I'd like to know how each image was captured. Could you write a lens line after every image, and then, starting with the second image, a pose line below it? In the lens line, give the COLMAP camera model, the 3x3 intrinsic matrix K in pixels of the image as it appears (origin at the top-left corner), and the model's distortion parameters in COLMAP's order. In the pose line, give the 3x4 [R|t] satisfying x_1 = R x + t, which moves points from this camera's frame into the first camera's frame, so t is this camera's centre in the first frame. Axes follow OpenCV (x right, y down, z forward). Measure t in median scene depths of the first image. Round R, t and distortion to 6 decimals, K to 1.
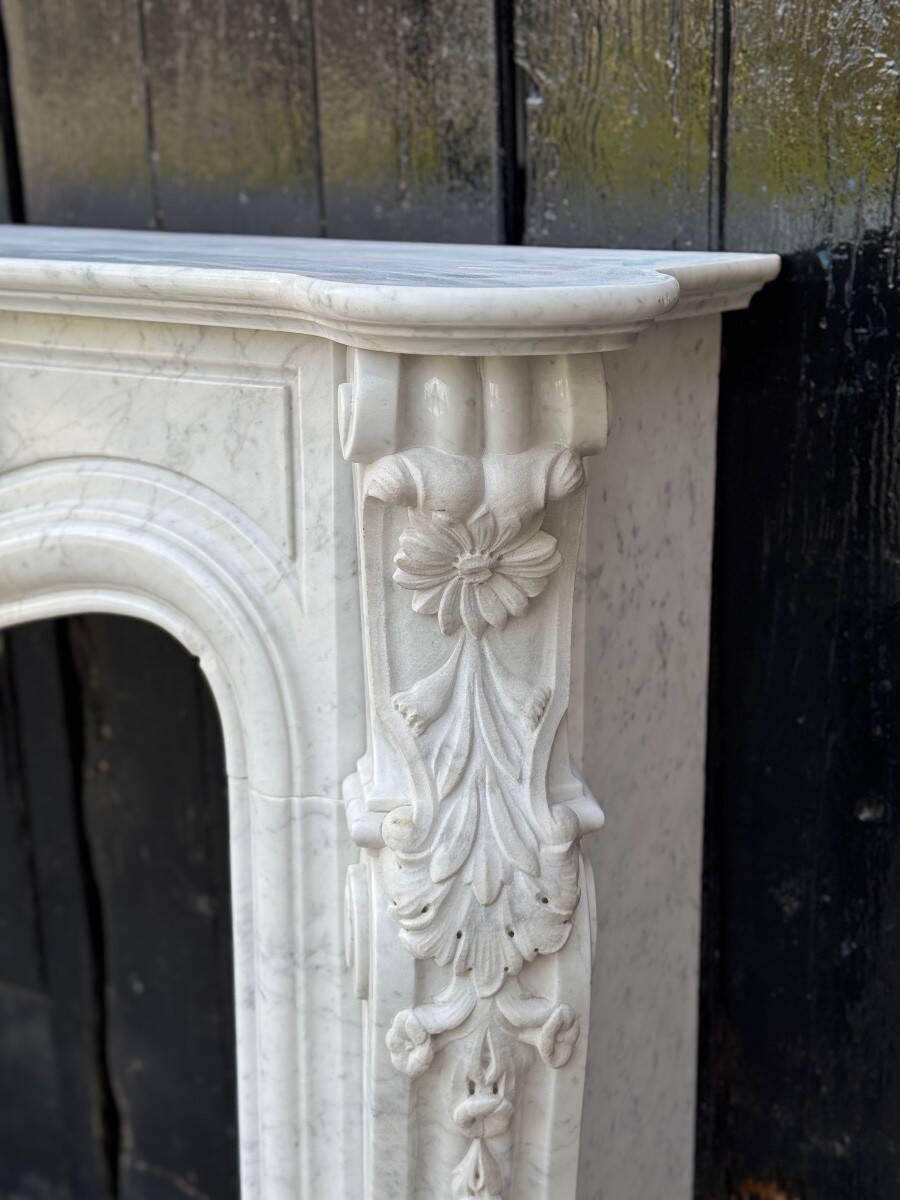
lens RADIAL K [[1681.5, 0, 449.6], [0, 1681.5, 608.2], [0, 0, 1]] dist [0.126763, 0.000000]
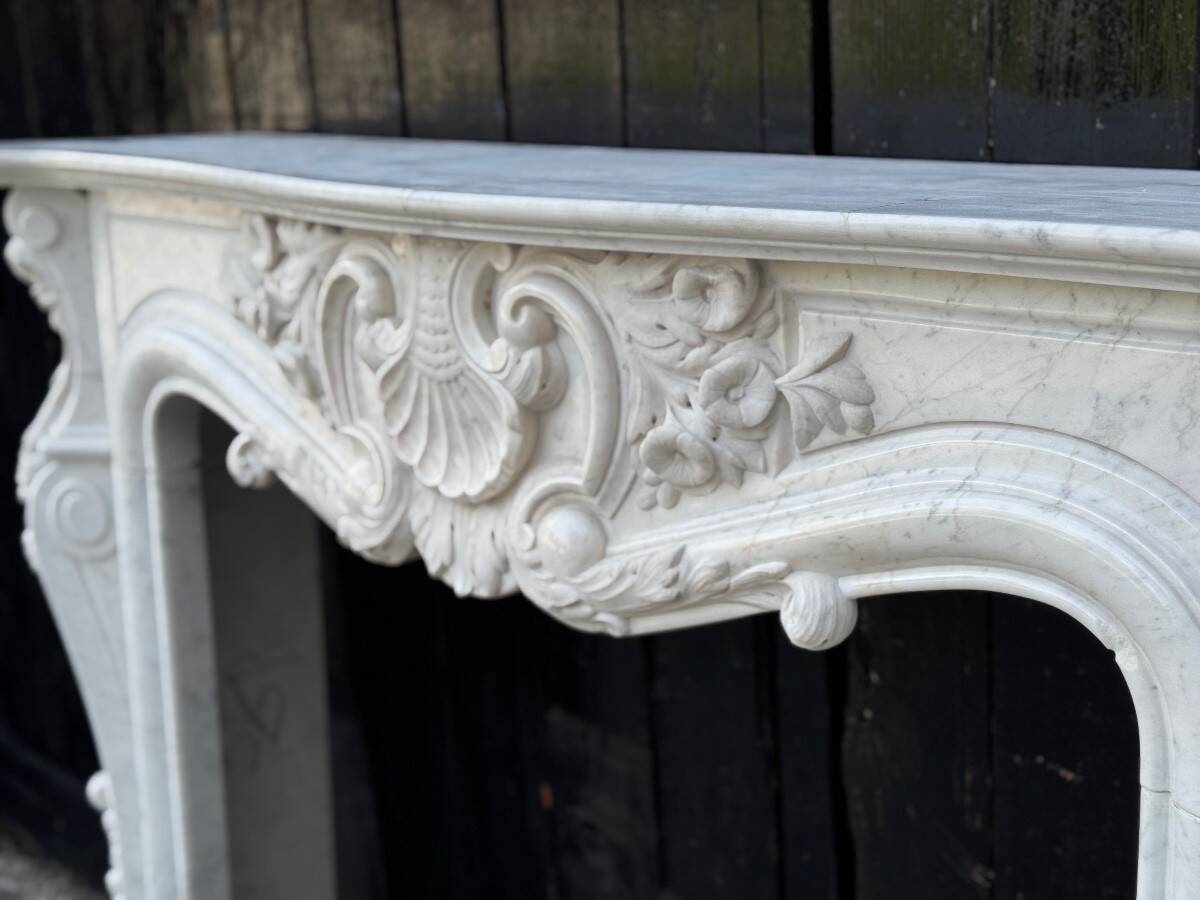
lens RADIAL K [[1681.5, 0, 625.4], [0, 1681.5, 452.2], [0, 0, 1]] dist [0.126763, 0.000000]
pose [[0.976858, 0.032891, -0.211346, -0.222536], [-0.036127, 0.999281, -0.011470, -0.058938], [0.210817, 0.018840, 0.977344, 0.064845]]
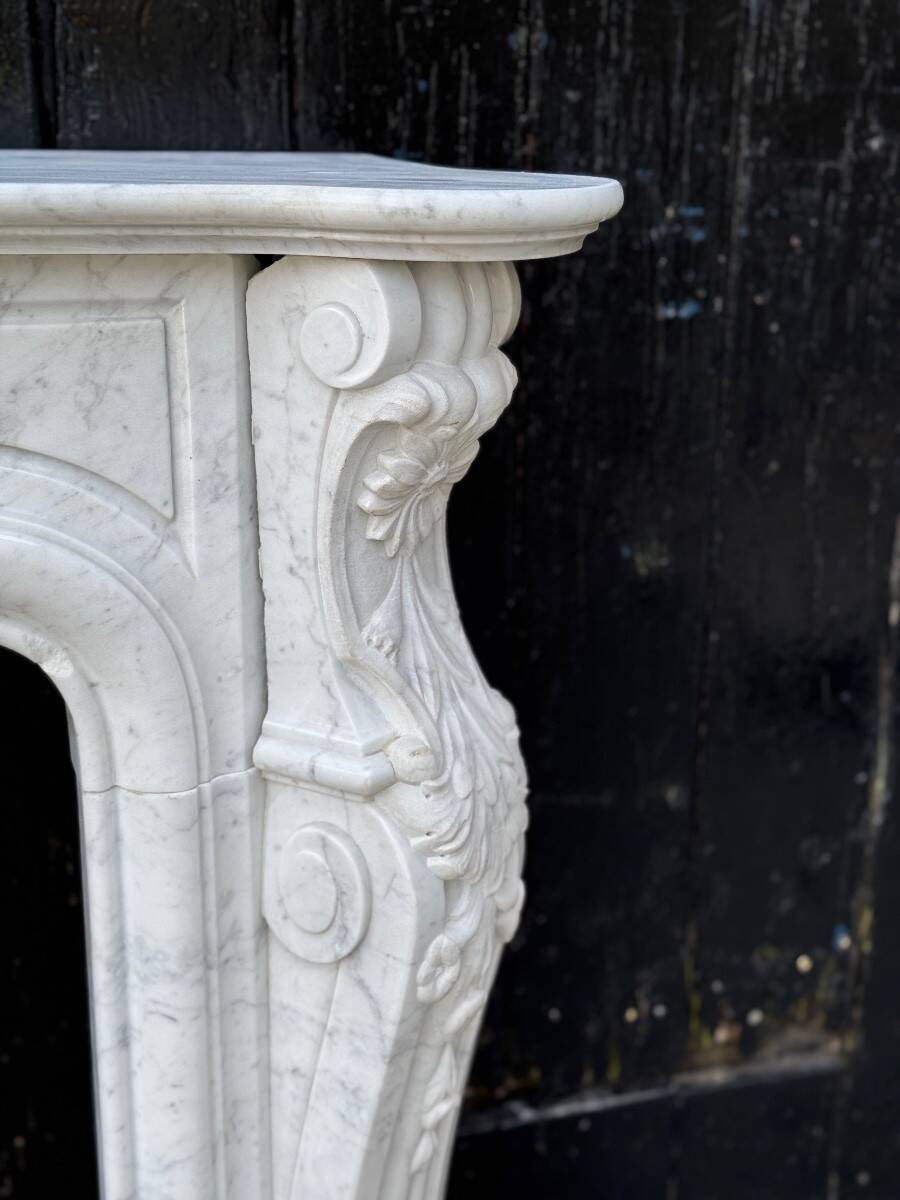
lens RADIAL K [[1681.5, 0, 456.1], [0, 1681.5, 608.0], [0, 0, 1]] dist [0.126763, 0.000000]
pose [[0.619219, -0.228138, 0.751347, -0.663132], [0.185661, 0.972269, 0.142206, -0.080497], [-0.762954, 0.051439, 0.644403, 0.322705]]
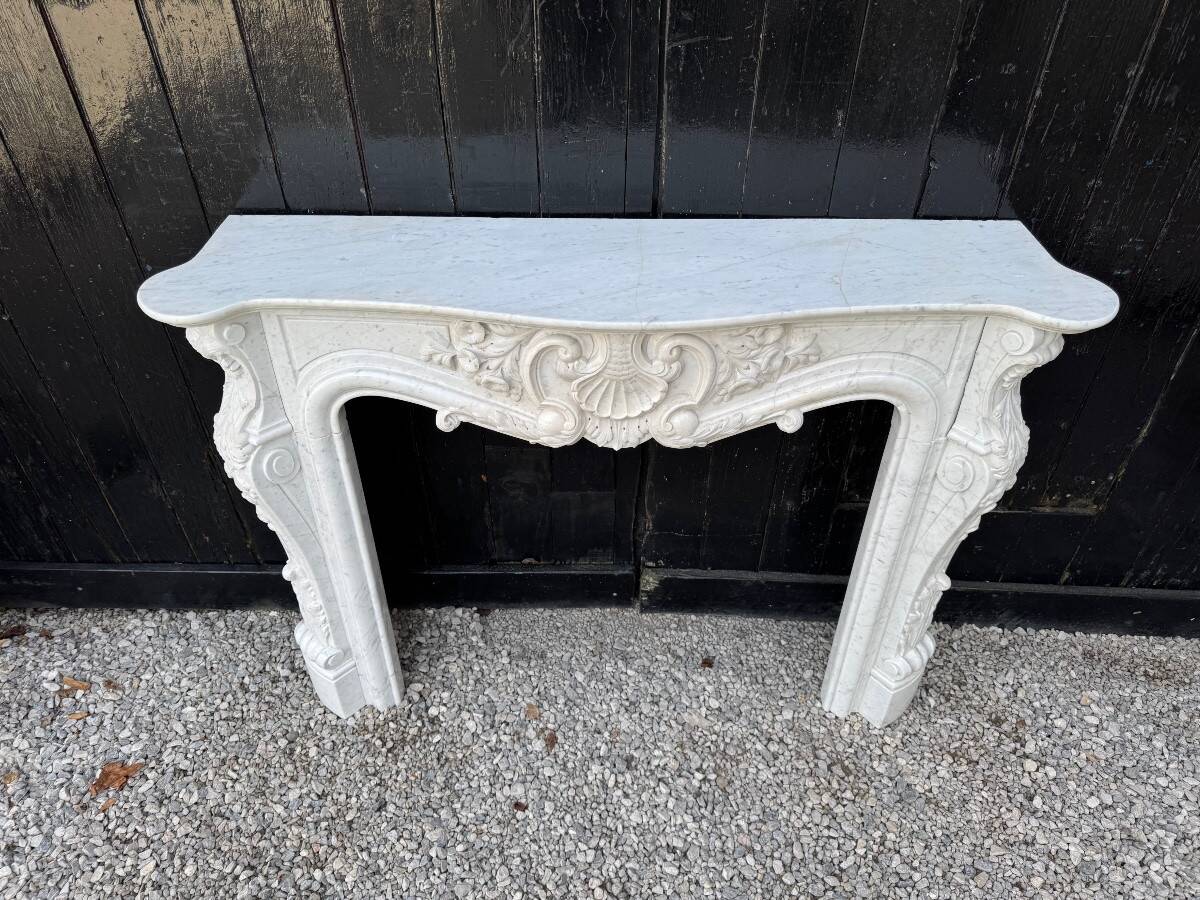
lens RADIAL K [[846.1, 0, 598.7], [0, 846.1, 446.9], [0, 0, 1]] dist [0.049527, -0.051943]
pose [[0.844141, -0.334960, 0.418603, -1.293330], [0.130437, 0.885653, 0.445652, -0.670895], [-0.520012, -0.321591, 0.791307, 0.065925]]
